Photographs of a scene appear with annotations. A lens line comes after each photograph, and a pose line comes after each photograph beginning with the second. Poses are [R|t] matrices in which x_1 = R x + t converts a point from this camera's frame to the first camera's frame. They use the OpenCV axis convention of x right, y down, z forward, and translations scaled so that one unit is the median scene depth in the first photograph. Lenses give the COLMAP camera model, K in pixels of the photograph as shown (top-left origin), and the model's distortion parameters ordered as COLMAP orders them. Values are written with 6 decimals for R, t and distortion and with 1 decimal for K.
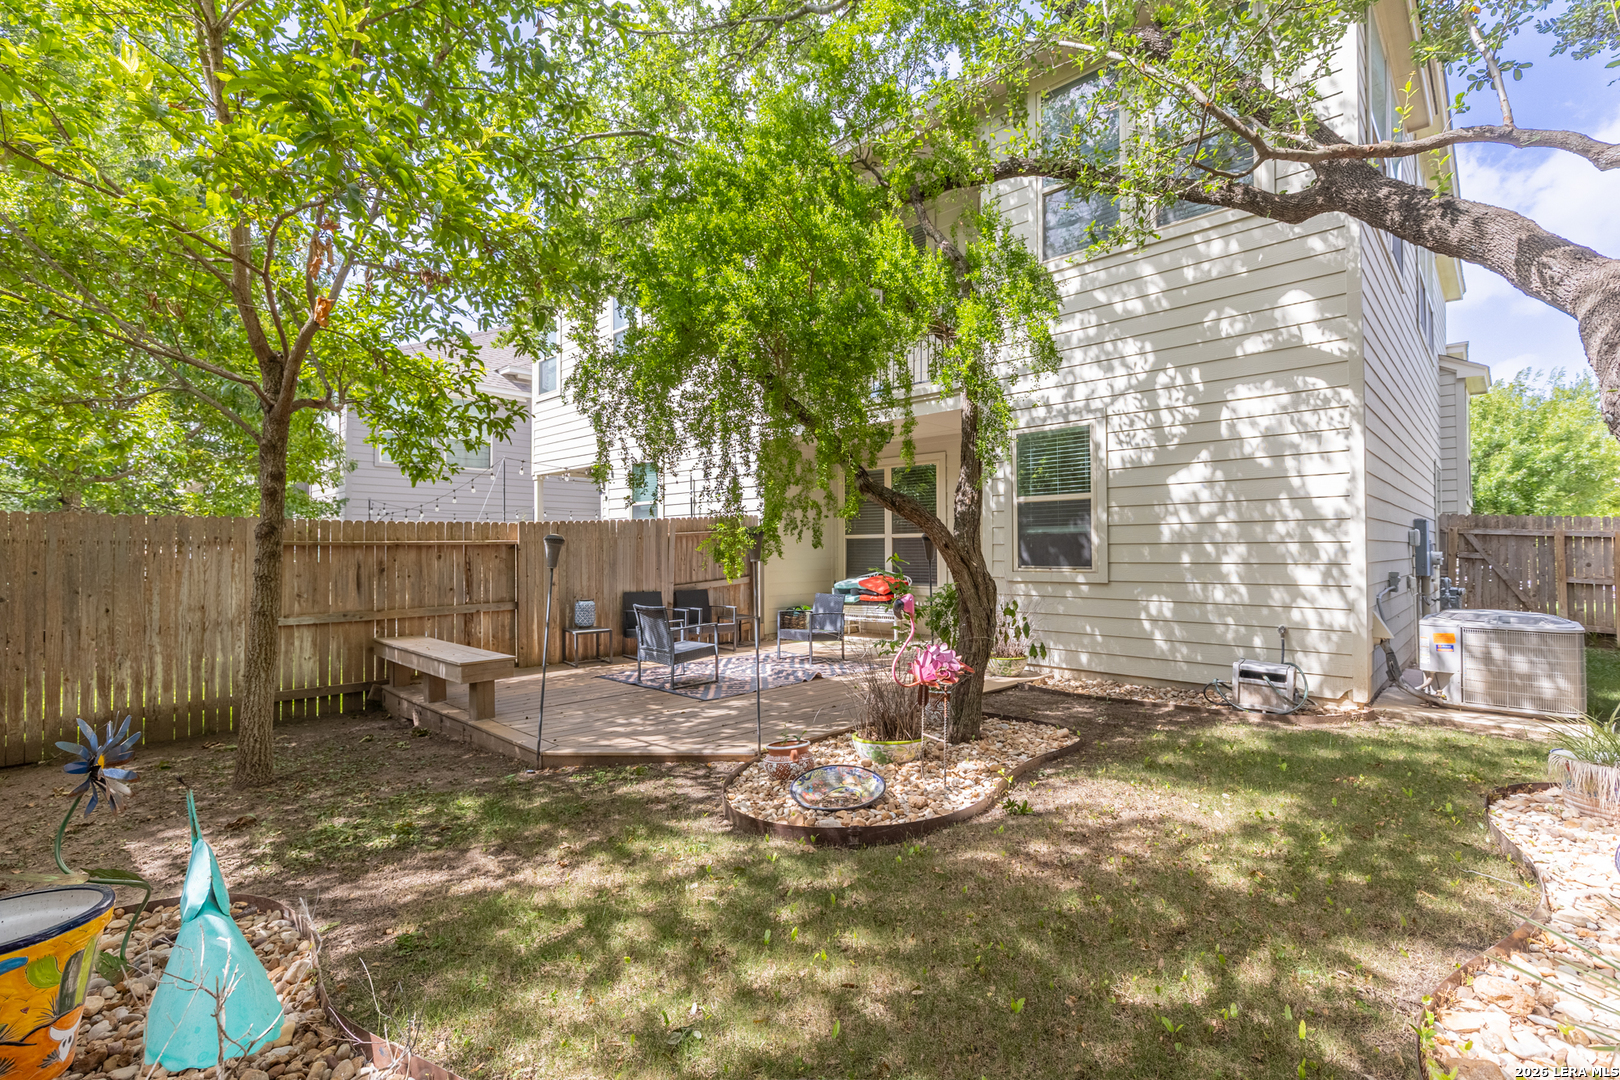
lens RADIAL K [[726.5, 0, 817.7], [0, 726.5, 543.7], [0, 0, 1]] dist [0.009596, -0.002087]
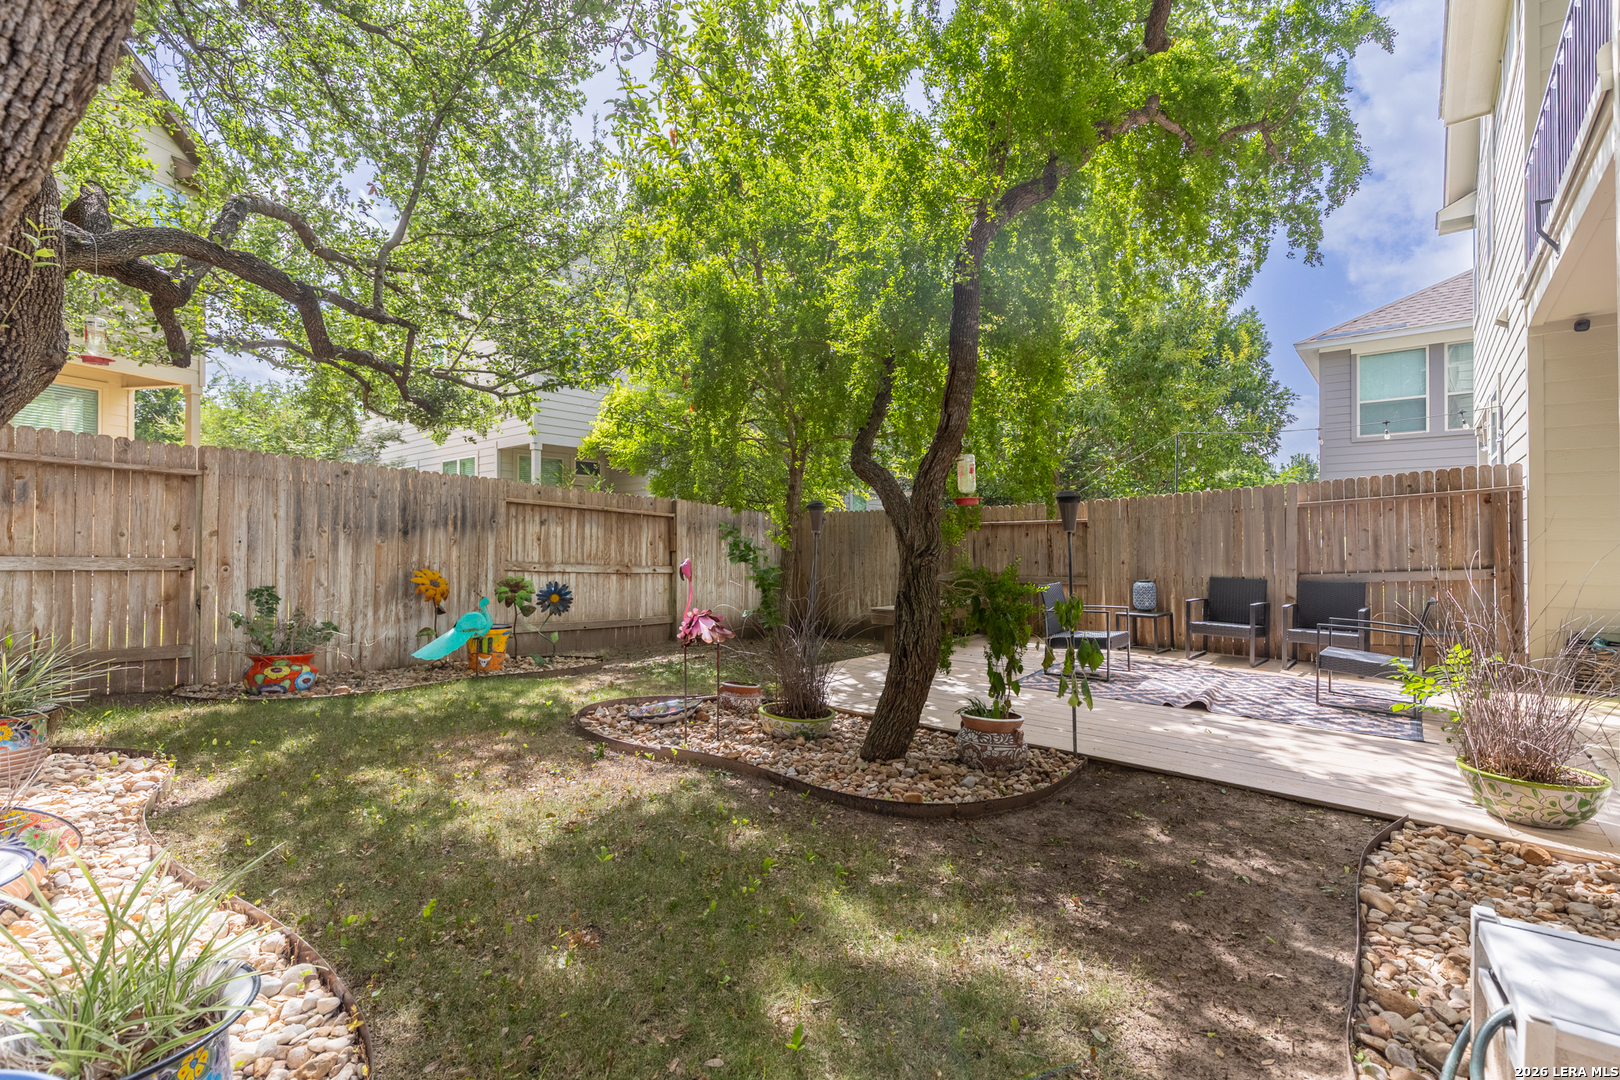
lens RADIAL K [[726.5, 0, 816.4], [0, 726.5, 535.4], [0, 0, 1]] dist [0.009596, -0.002087]
pose [[0.057940, -0.006546, -0.998299, 1.224983], [0.002057, 0.999977, -0.006437, 0.051168], [0.998318, -0.001680, 0.057952, 1.127764]]
